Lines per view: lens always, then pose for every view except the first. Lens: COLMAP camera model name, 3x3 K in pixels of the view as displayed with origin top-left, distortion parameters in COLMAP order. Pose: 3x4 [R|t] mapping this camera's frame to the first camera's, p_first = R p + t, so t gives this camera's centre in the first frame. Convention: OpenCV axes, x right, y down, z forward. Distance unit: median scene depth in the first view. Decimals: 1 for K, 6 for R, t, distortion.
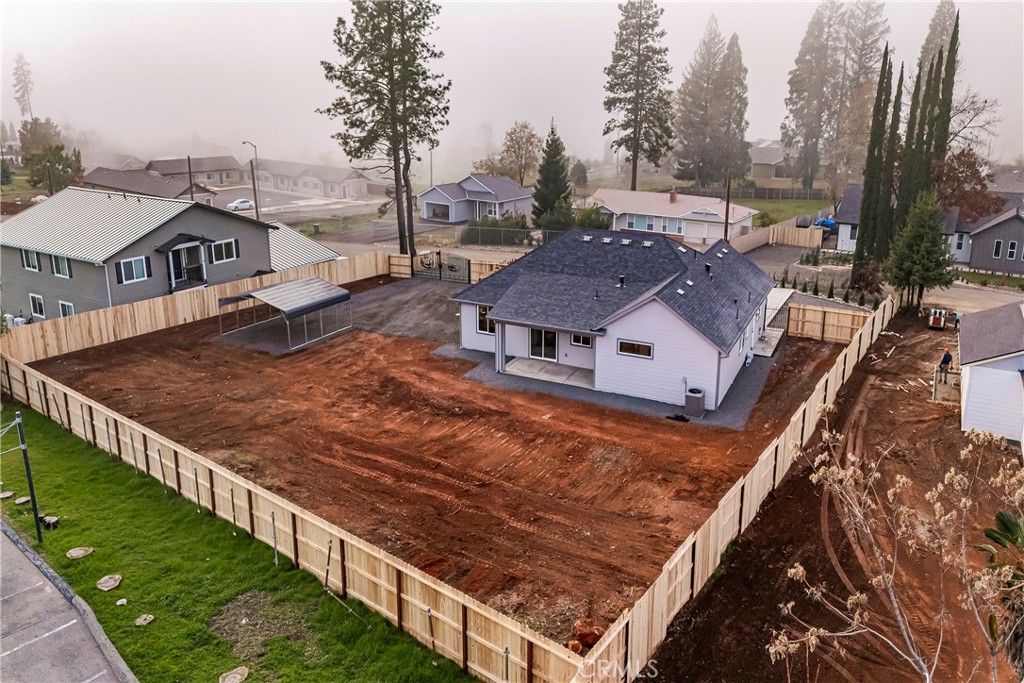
lens RADIAL K [[747.5, 0, 514.4], [0, 747.5, 285.1], [0, 0, 1]] dist [0.078700, -0.070927]
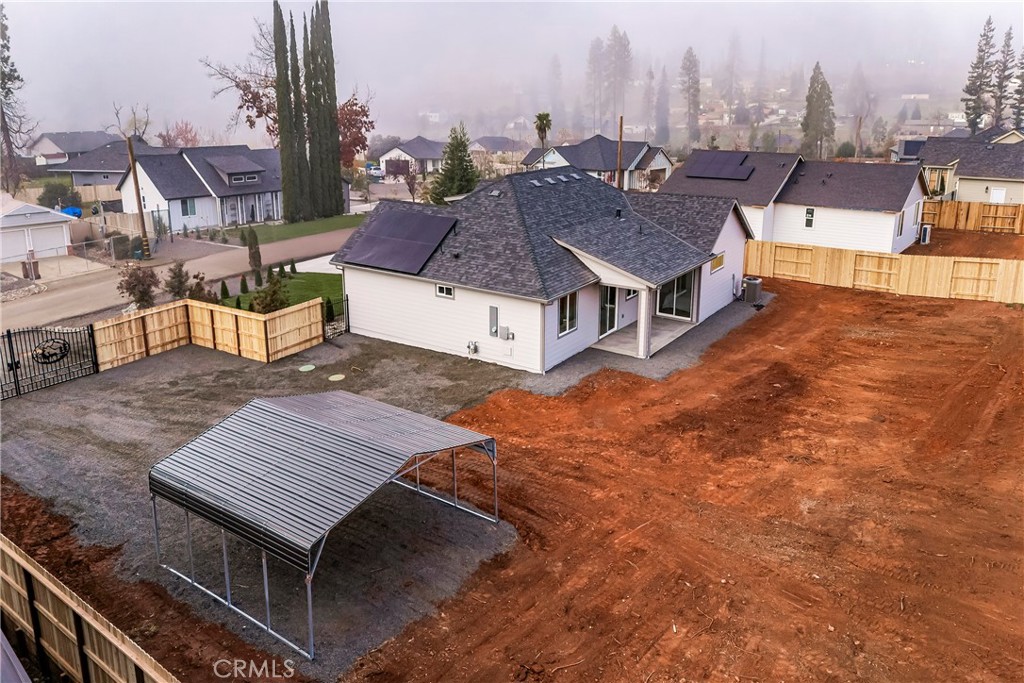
lens RADIAL K [[747.5, 0, 514.4], [0, 747.5, 285.1], [0, 0, 1]] dist [0.078700, -0.070927]
pose [[0.142518, -0.245132, 0.958957, -0.737421], [0.248848, 0.946601, 0.204991, -0.138219], [-0.958000, 0.209419, 0.195909, 0.965396]]
